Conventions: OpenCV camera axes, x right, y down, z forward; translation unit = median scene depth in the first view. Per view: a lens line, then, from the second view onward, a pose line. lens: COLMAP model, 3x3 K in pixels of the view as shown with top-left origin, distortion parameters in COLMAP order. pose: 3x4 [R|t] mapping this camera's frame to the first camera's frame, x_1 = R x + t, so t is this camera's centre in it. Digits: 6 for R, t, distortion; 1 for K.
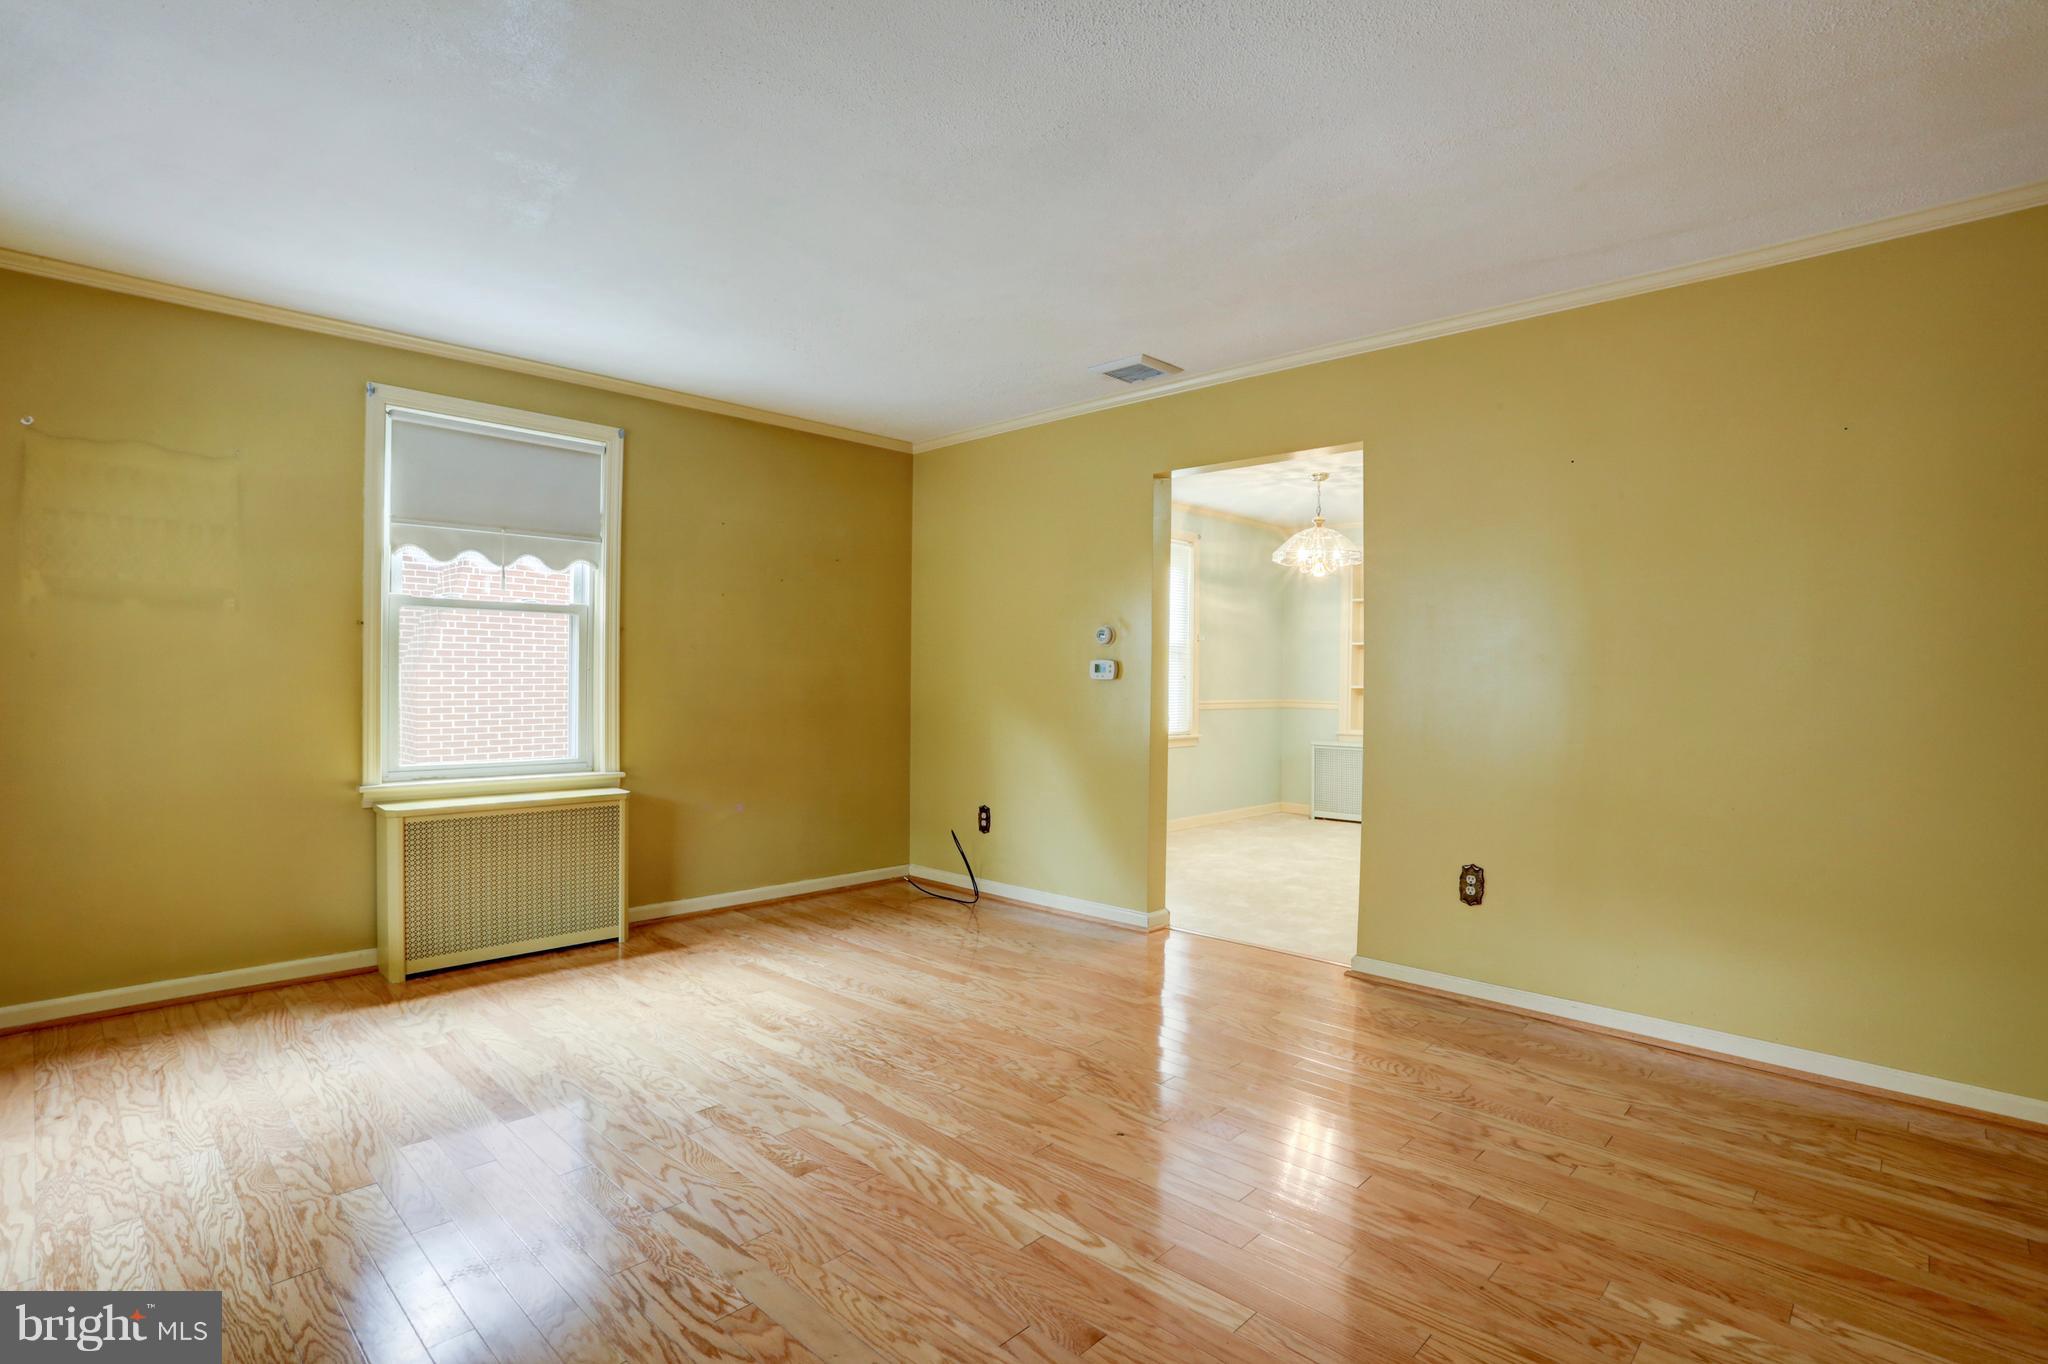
lens RADIAL K [[1000.4, 0, 1026.1], [0, 1000.4, 674.5], [0, 0, 1]] dist [-0.066470, 0.027349]
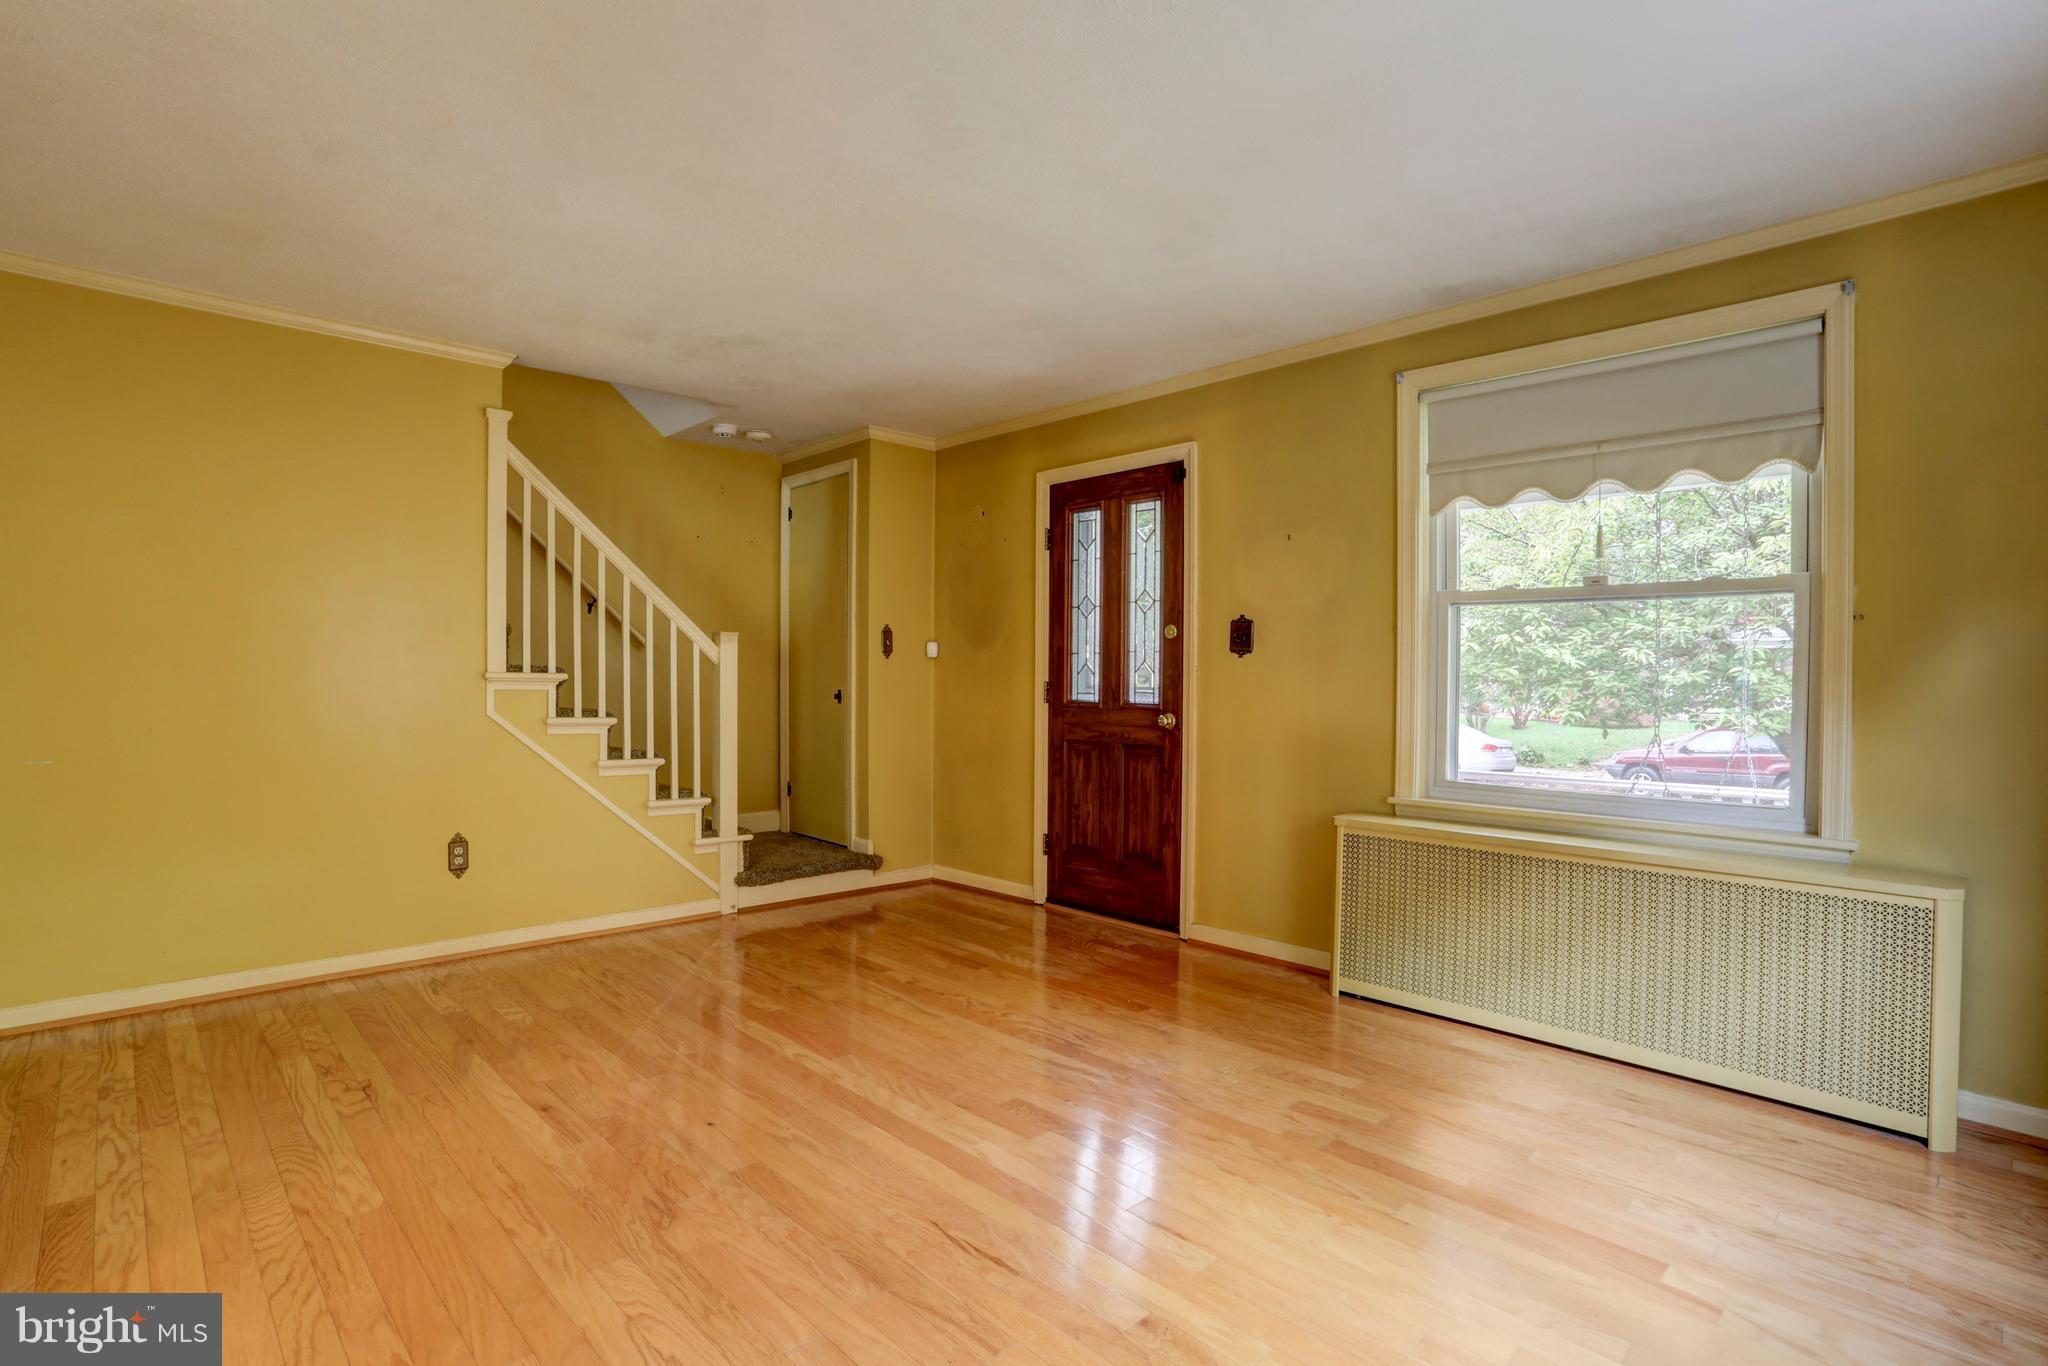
lens RADIAL K [[1000.4, 0, 1024.0], [0, 1000.4, 689.6], [0, 0, 1]] dist [-0.066470, 0.027349]
pose [[-0.998954, -0.016698, 0.042558, -0.177133], [-0.016250, 0.999809, 0.010839, 0.003381], [-0.042731, 0.010136, -0.999035, 1.355772]]
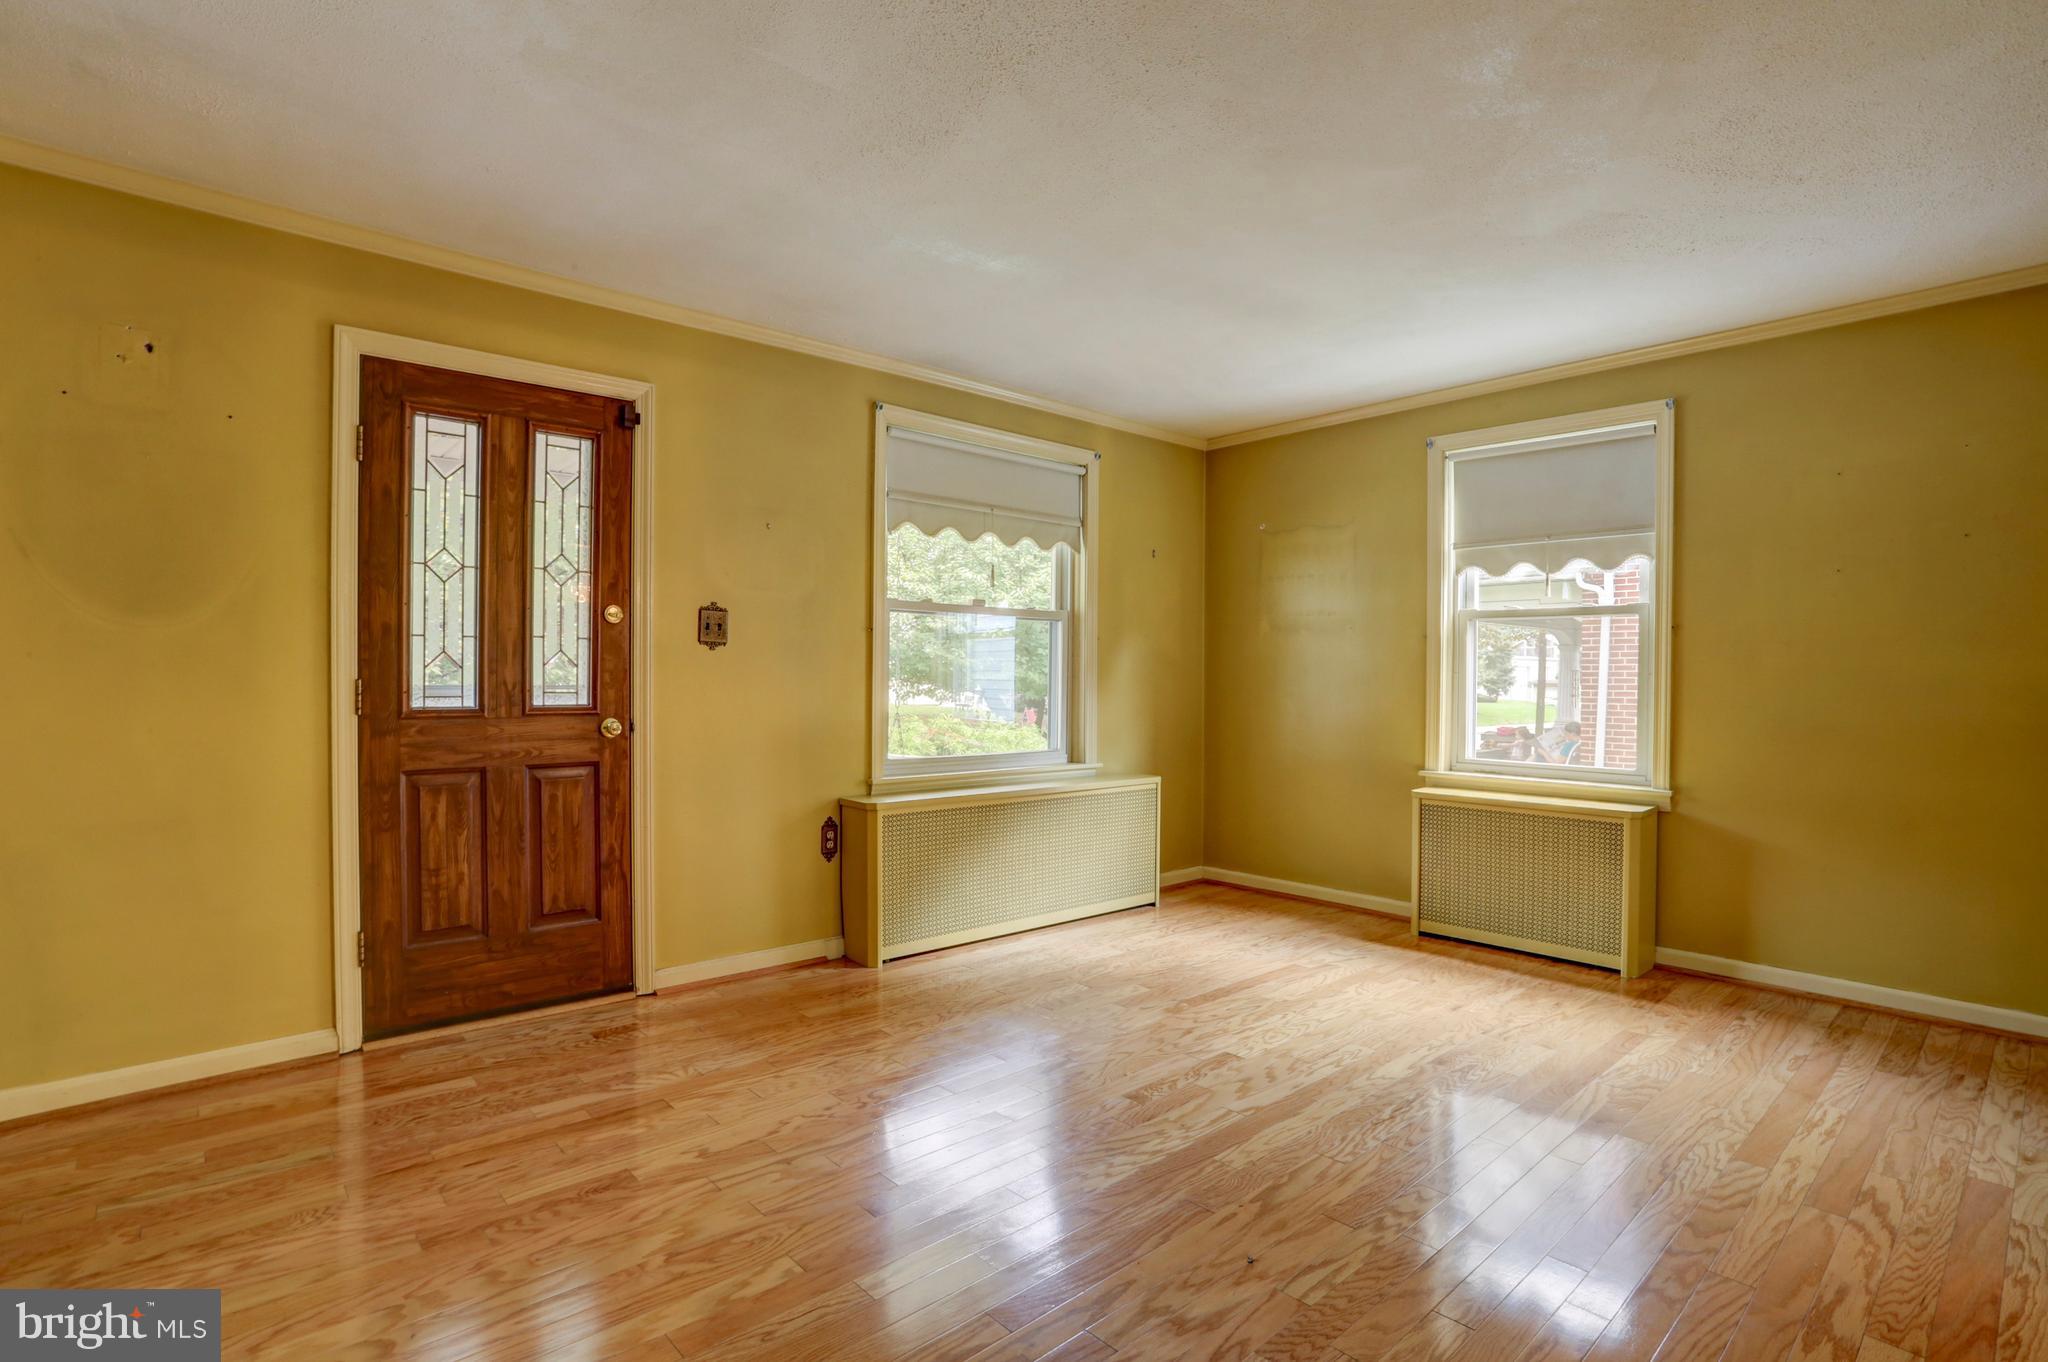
lens RADIAL K [[1000.4, 0, 1014.5], [0, 1000.4, 683.1], [0, 0, 1]] dist [-0.066470, 0.027349]
pose [[-0.079411, 0.000923, -0.996842, 0.602028], [-0.005084, 0.999986, 0.001331, 0.006149], [0.996829, 0.005173, -0.079405, 0.596144]]
